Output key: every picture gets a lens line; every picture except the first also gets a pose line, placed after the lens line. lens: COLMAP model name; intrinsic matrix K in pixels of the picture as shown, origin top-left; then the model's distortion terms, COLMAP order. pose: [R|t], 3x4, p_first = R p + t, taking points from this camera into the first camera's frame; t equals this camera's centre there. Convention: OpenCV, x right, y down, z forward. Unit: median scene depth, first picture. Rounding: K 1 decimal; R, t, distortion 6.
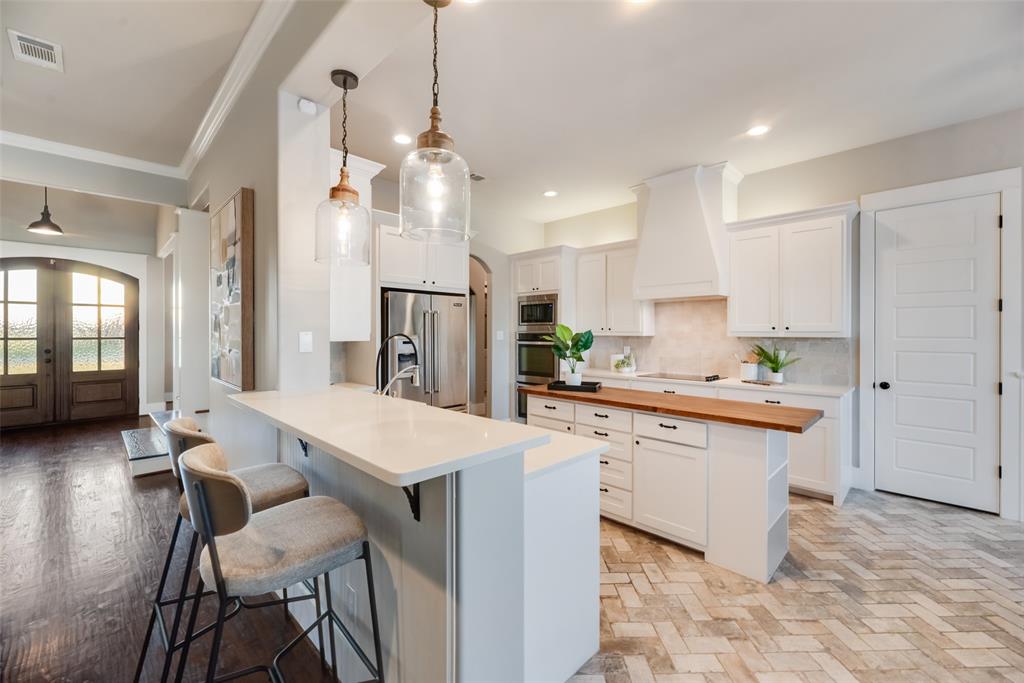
lens RADIAL K [[413.8, 0, 509.7], [0, 413.8, 335.2], [0, 0, 1]] dist [-0.000458, 0.000253]
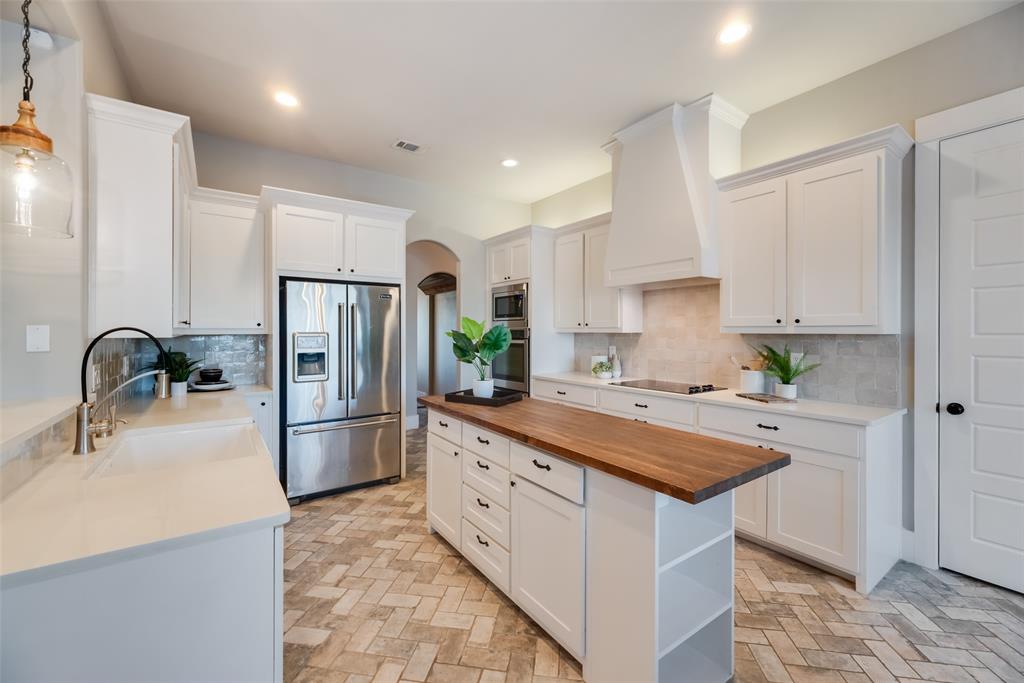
lens RADIAL K [[413.8, 0, 510.2], [0, 413.8, 333.3], [0, 0, 1]] dist [-0.000458, 0.000253]
pose [[0.984873, -0.000273, -0.173279, 0.299075], [0.000147, 1.000000, -0.000738, 0.004103], [0.173279, 0.000701, 0.984873, 0.218150]]
